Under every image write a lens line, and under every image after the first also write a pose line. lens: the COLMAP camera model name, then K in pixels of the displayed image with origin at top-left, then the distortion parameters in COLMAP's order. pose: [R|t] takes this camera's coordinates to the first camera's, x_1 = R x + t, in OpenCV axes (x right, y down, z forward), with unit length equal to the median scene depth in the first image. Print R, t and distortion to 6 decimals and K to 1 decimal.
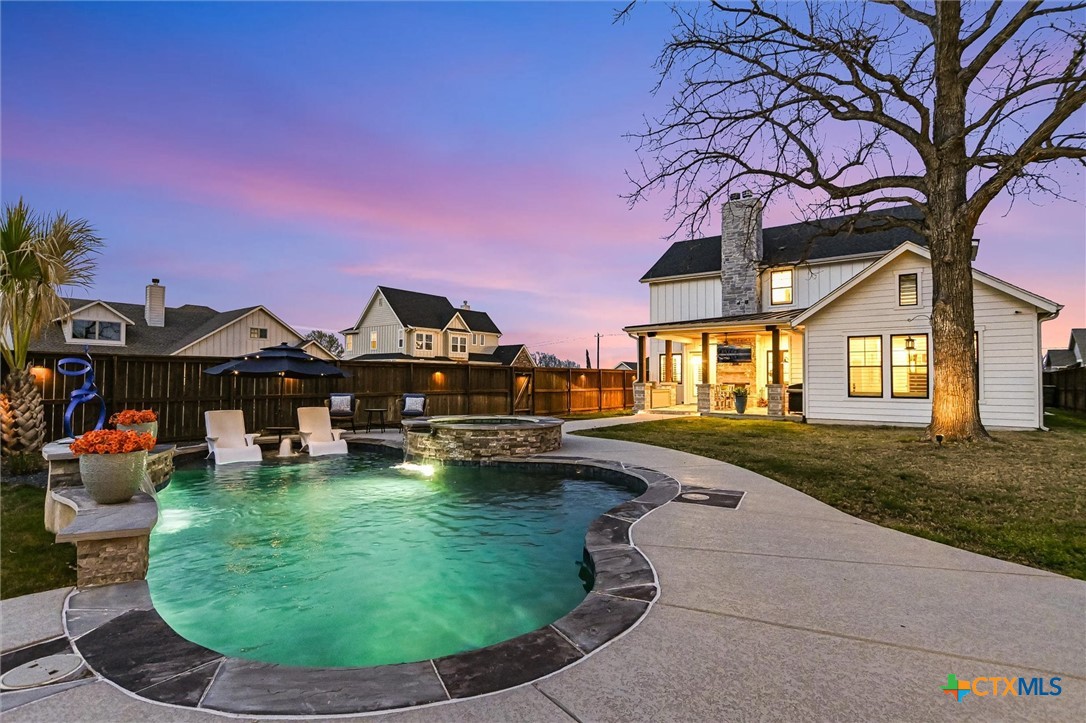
lens RADIAL K [[538.3, 0, 542.0], [0, 538.3, 354.1], [0, 0, 1]] dist [-0.015383, 0.002921]
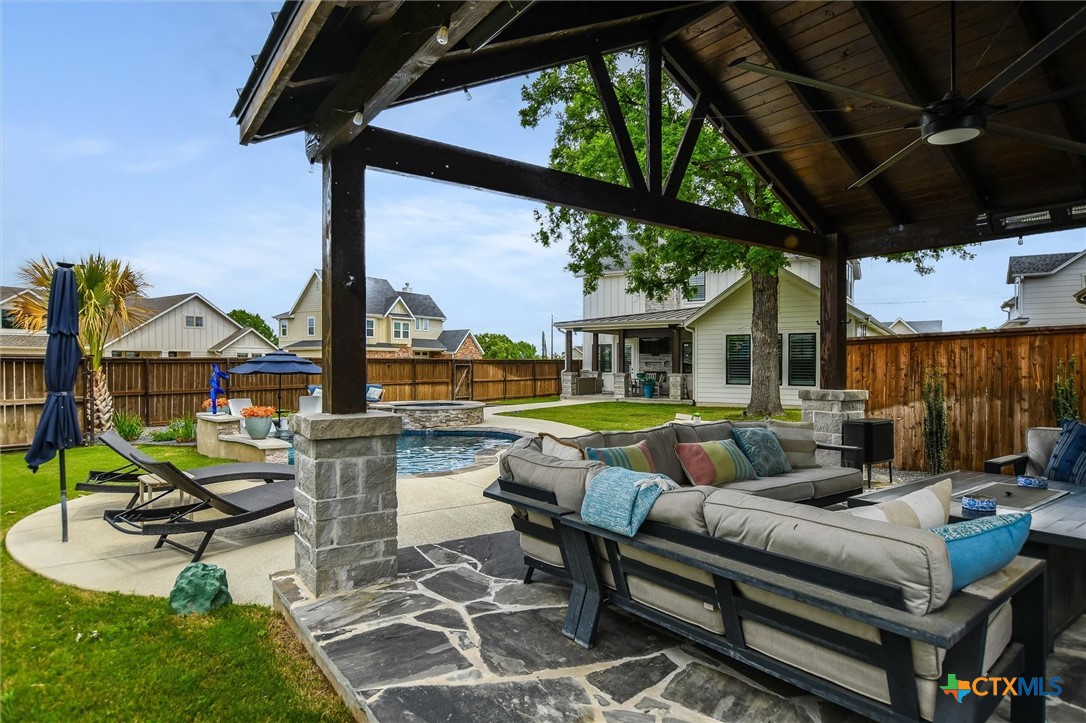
lens RADIAL K [[624.8, 0, 538.1], [0, 624.8, 365.0], [0, 0, 1]] dist [-0.011424, -0.000735]
pose [[0.997767, -0.005663, 0.066553, 0.032946], [0.002264, 0.998694, 0.051039, -0.028772], [-0.066755, -0.050775, 0.996477, -0.299765]]
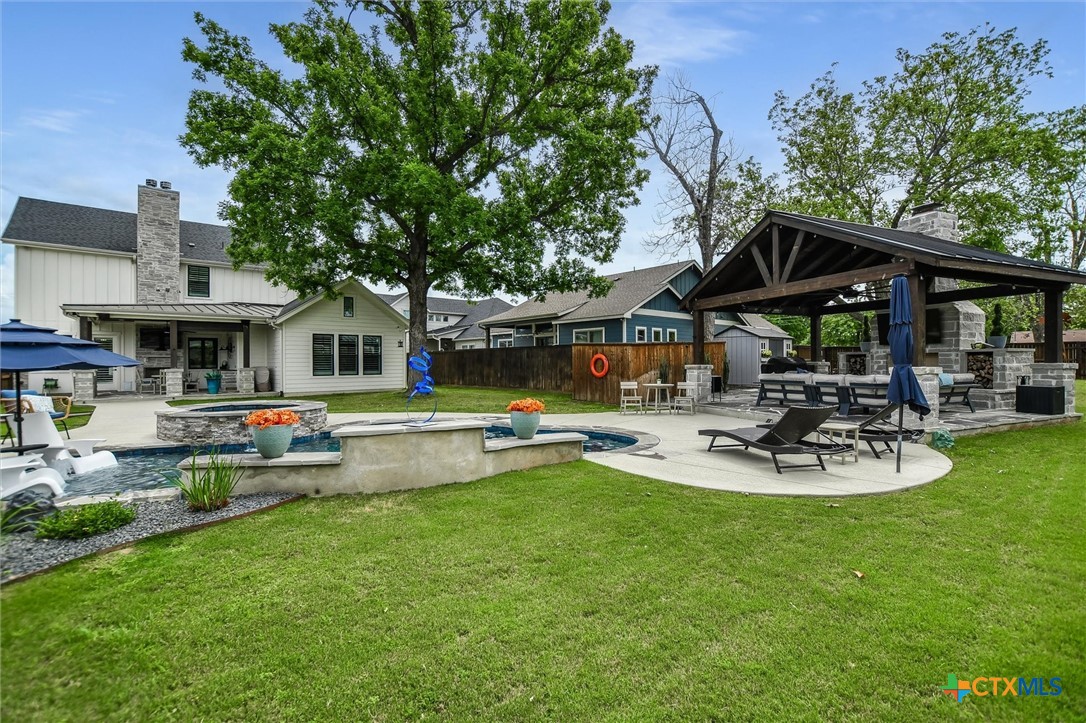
lens RADIAL K [[481.2, 0, 546.5], [0, 481.2, 362.7], [0, 0, 1]] dist [-0.031242, 0.002217]
pose [[0.176545, -0.009418, 0.984247, -0.436879], [-0.041487, 0.998994, 0.017001, -0.002199], [-0.983418, -0.043835, 0.175977, 0.117503]]
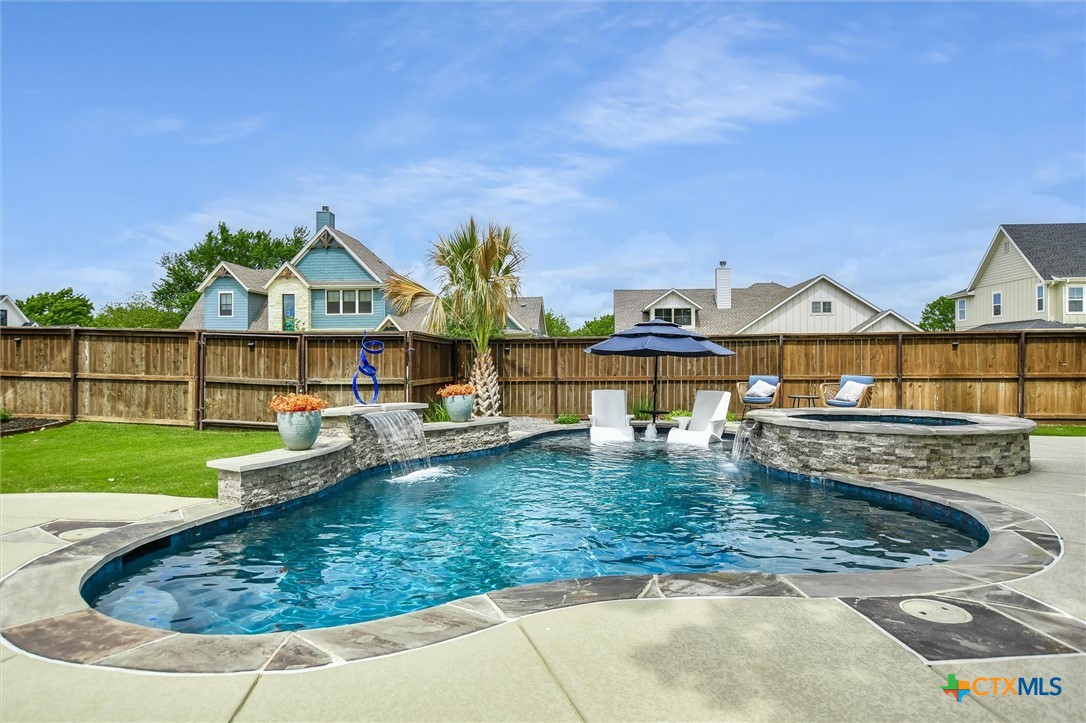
lens RADIAL K [[624.8, 0, 526.2], [0, 624.8, 376.2], [0, 0, 1]] dist [-0.011424, -0.000735]
pose [[0.516574, 0.010007, -0.856184, 0.143748], [0.049212, 0.997932, 0.041356, 0.011179], [0.854827, -0.063498, 0.515013, 0.125836]]
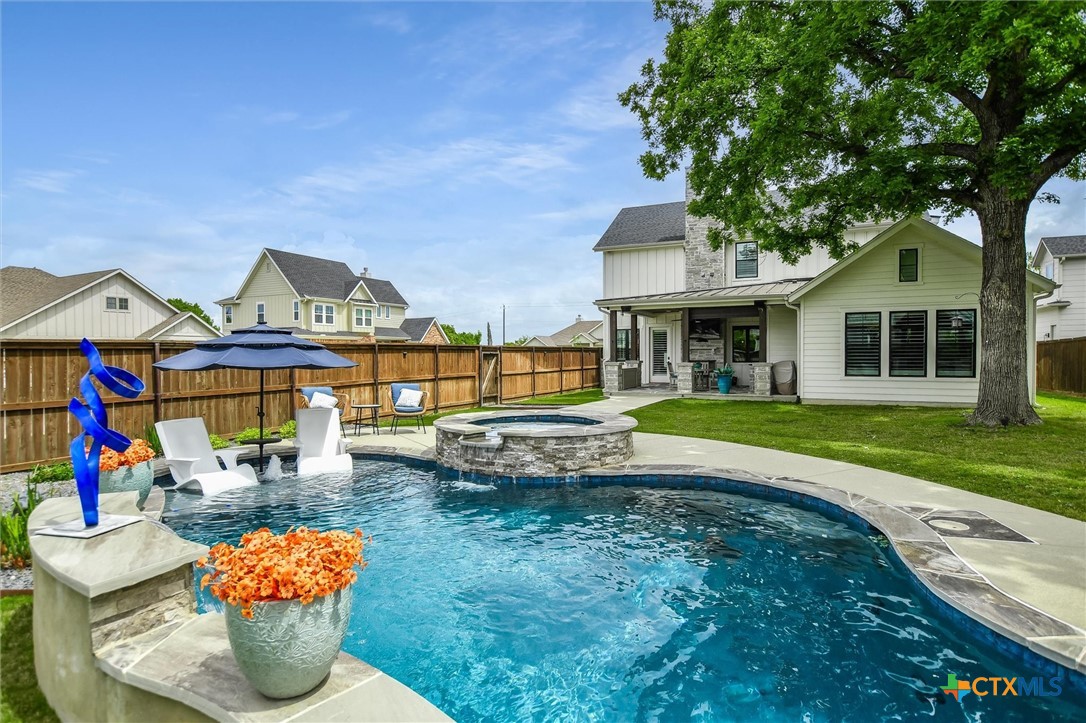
lens RADIAL K [[565.7, 0, 539.5], [0, 565.7, 356.8], [0, 0, 1]] dist [-0.013399, -0.002190]
pose [[0.980998, -0.012170, 0.193634, -0.123661], [0.001631, 0.998513, 0.054490, -0.007517], [-0.194010, -0.053139, 0.979559, 0.085268]]
